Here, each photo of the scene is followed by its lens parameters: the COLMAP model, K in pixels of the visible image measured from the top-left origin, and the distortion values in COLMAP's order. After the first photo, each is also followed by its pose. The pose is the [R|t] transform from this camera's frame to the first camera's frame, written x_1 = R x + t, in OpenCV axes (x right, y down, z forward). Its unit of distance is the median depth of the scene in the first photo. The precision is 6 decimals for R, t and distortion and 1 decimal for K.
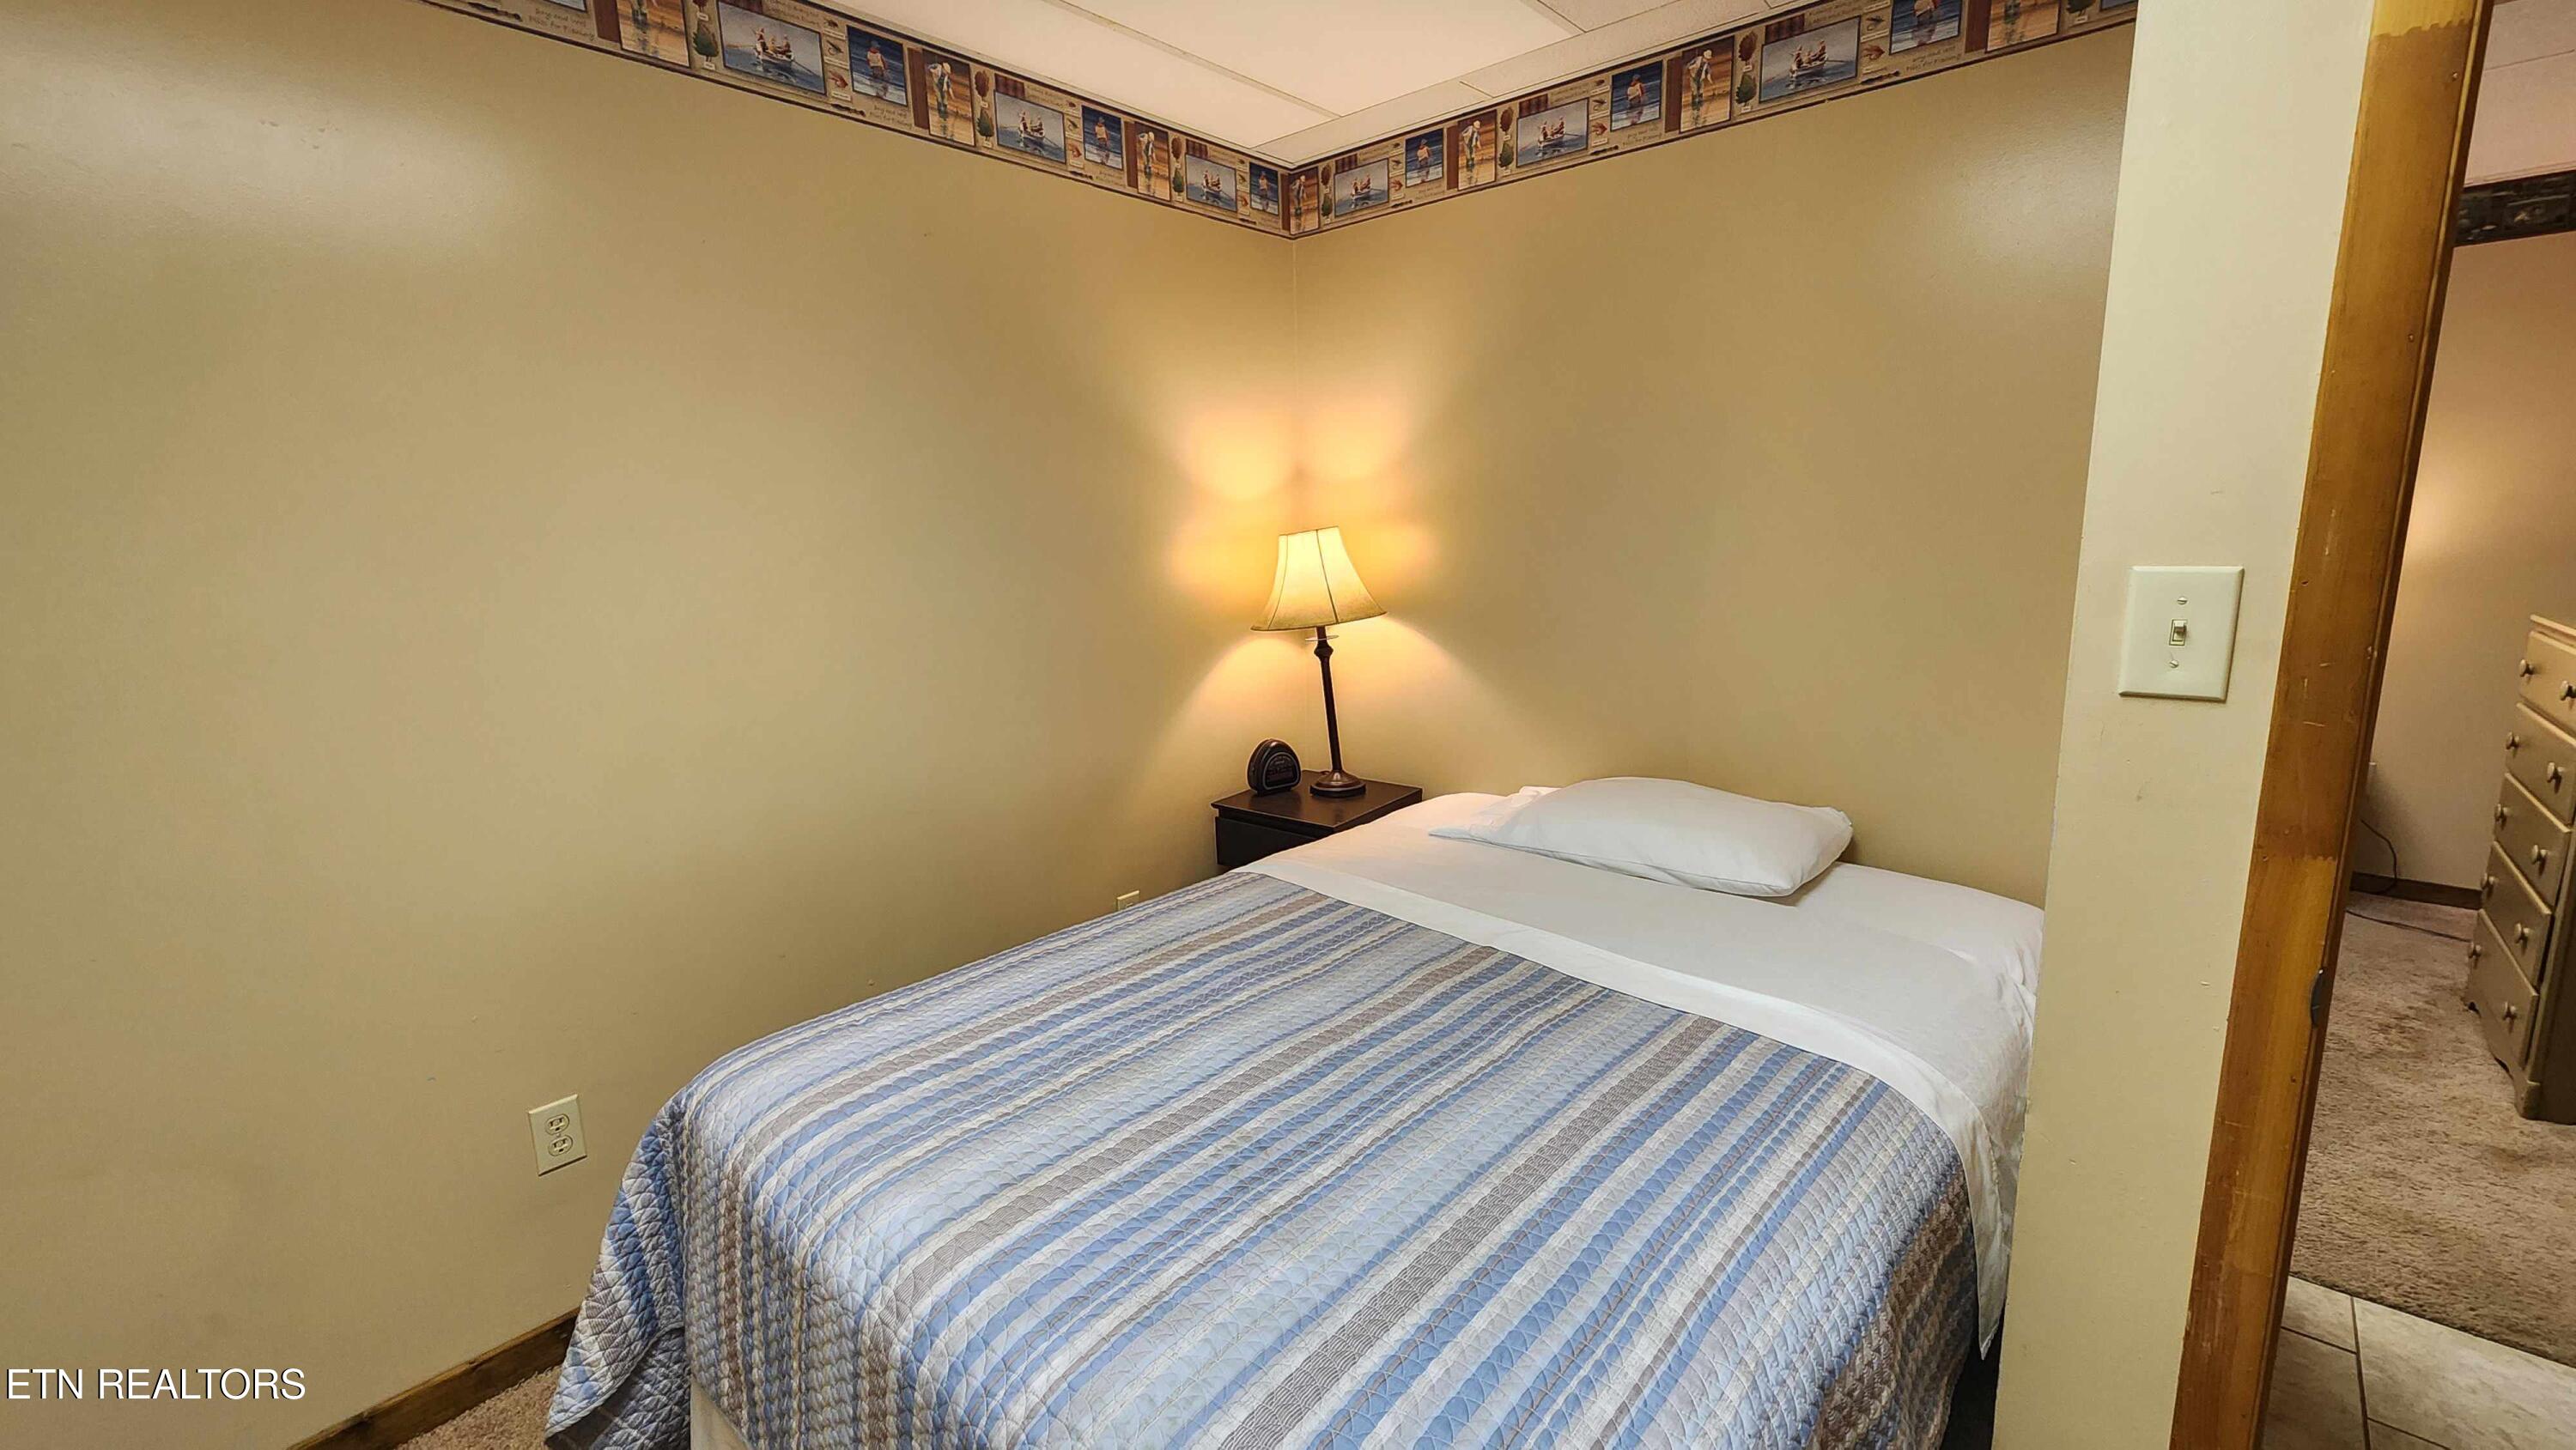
lens RADIAL K [[1057.7, 0, 1287.4], [0, 1057.7, 716.0], [0, 0, 1]] dist [0.000718, 0.000130]
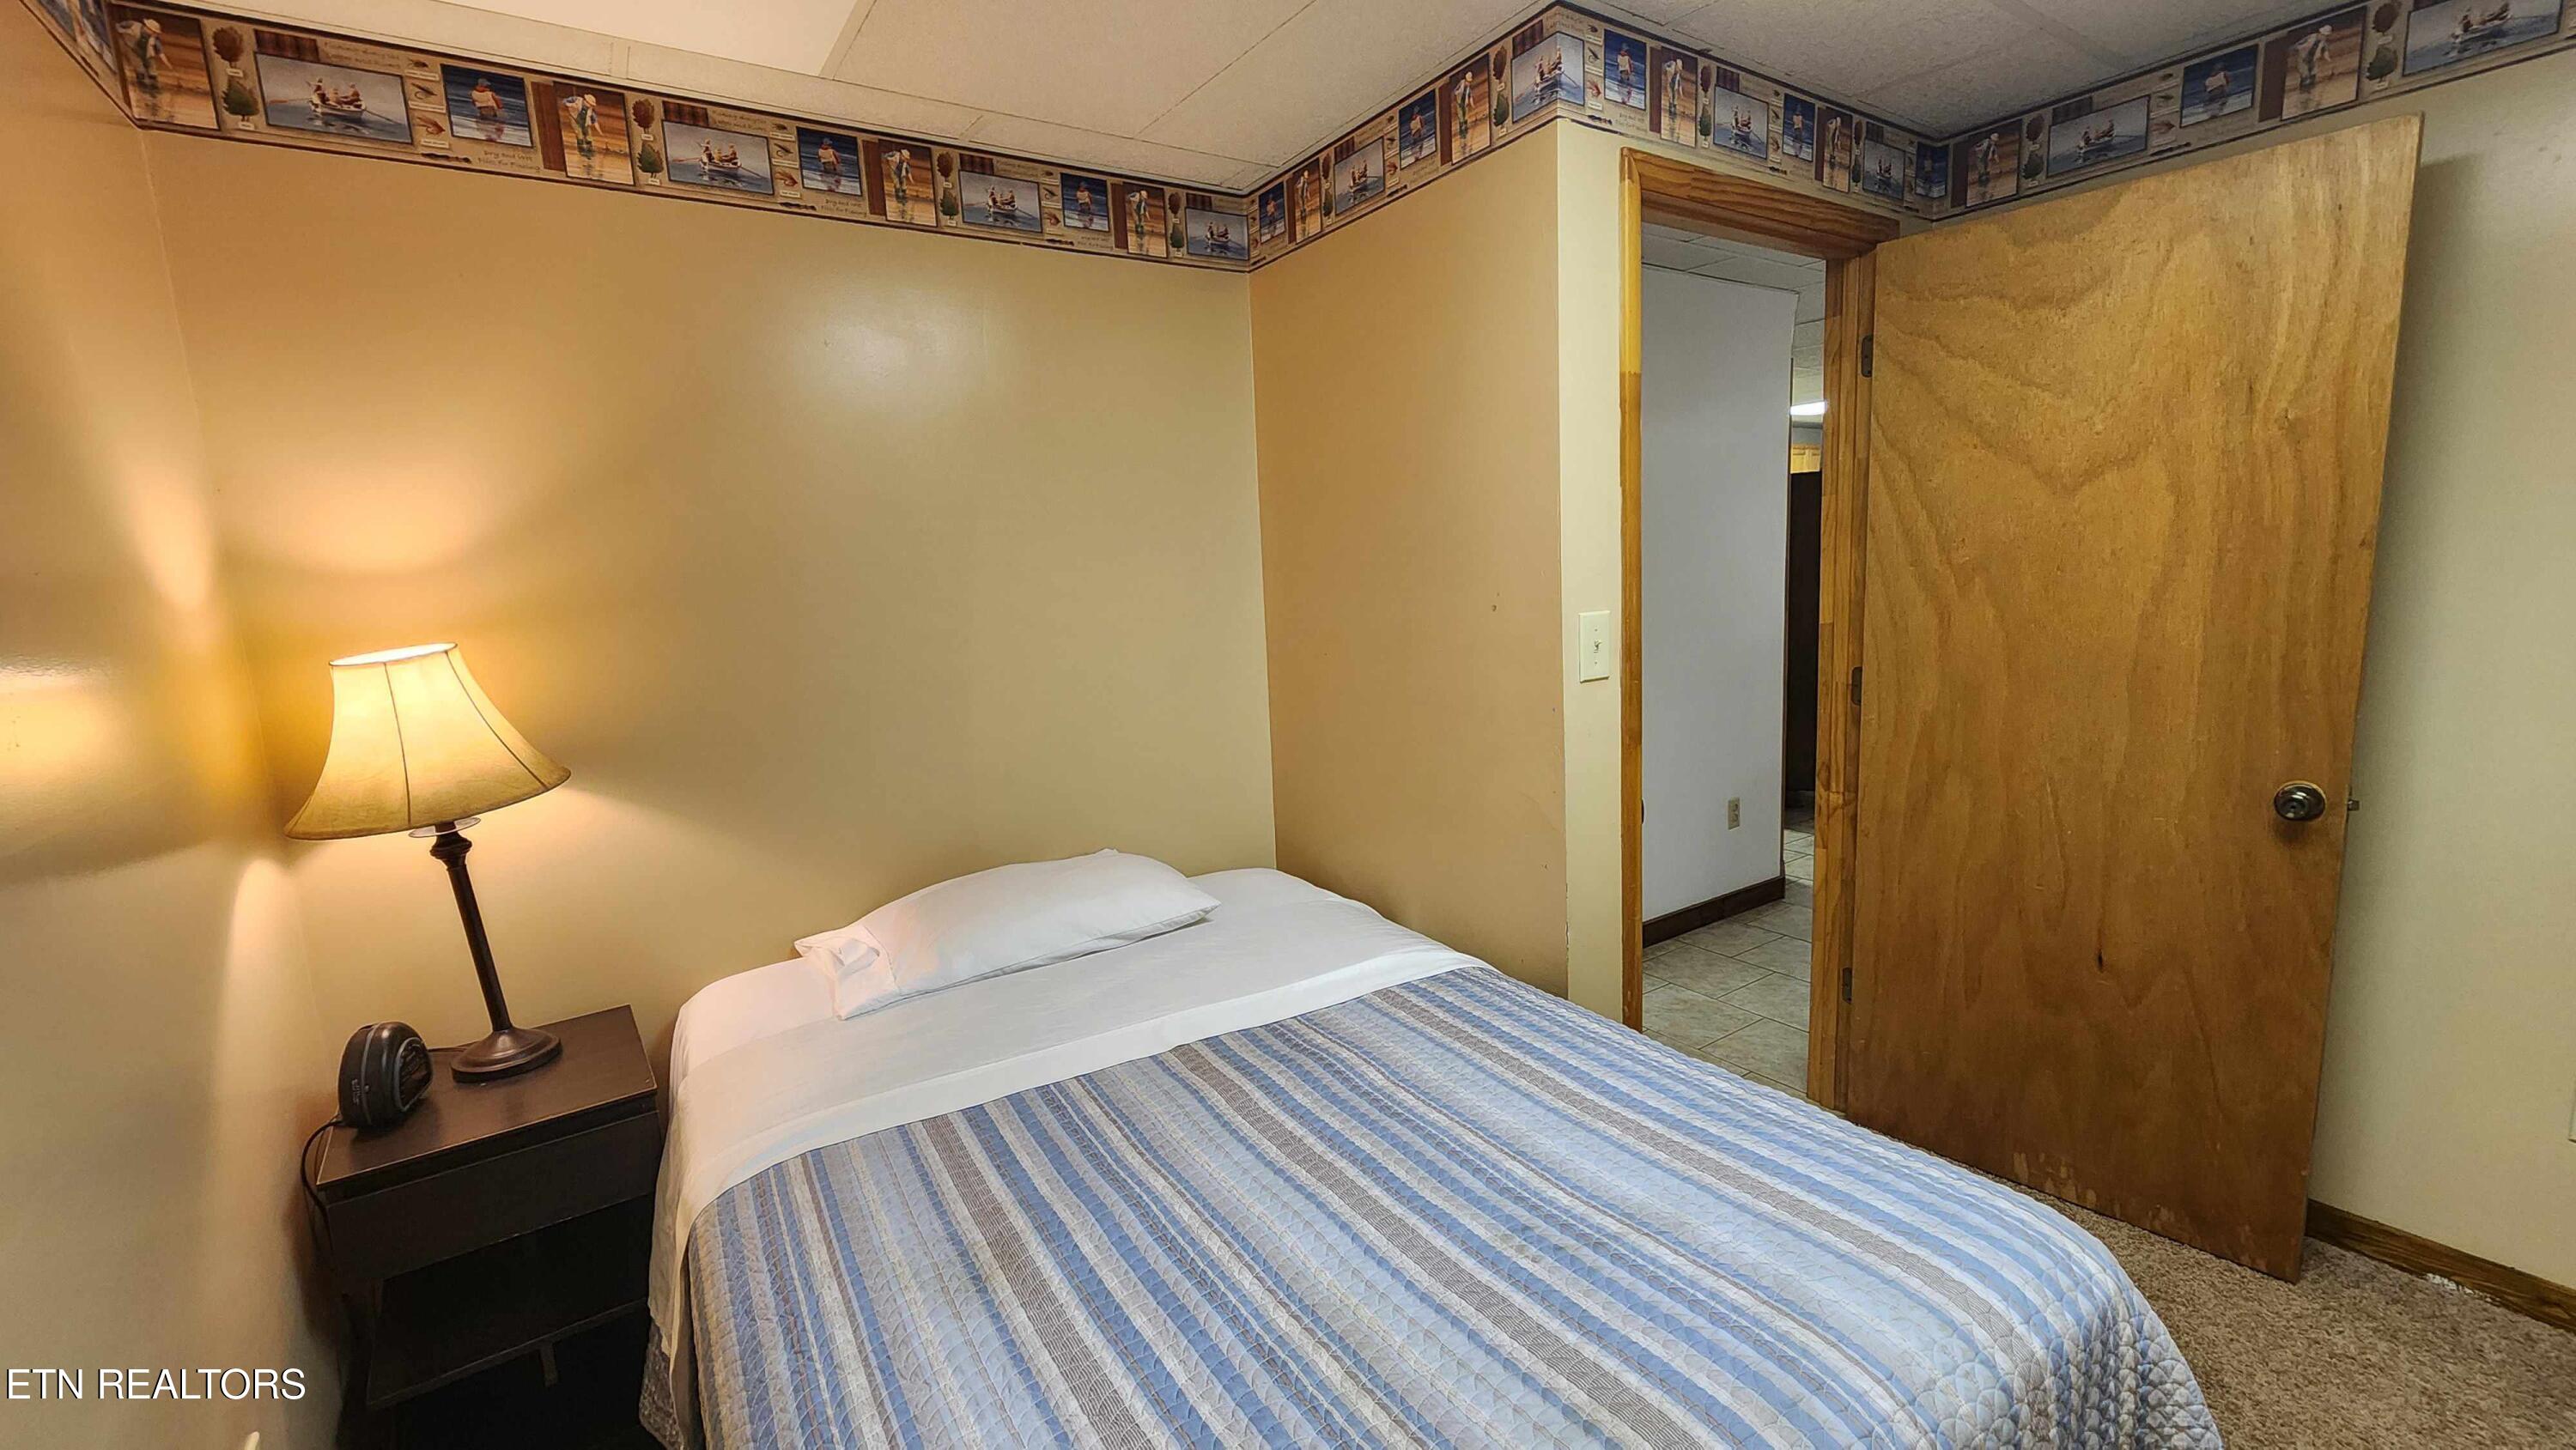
lens RADIAL K [[1057.7, 0, 1296.0], [0, 1057.7, 717.8], [0, 0, 1]] dist [0.000718, 0.000130]
pose [[0.247919, -0.126872, 0.960437, -0.626723], [0.213101, 0.974247, 0.073688, -0.112924], [-0.945053, 0.186401, 0.268571, 0.551822]]
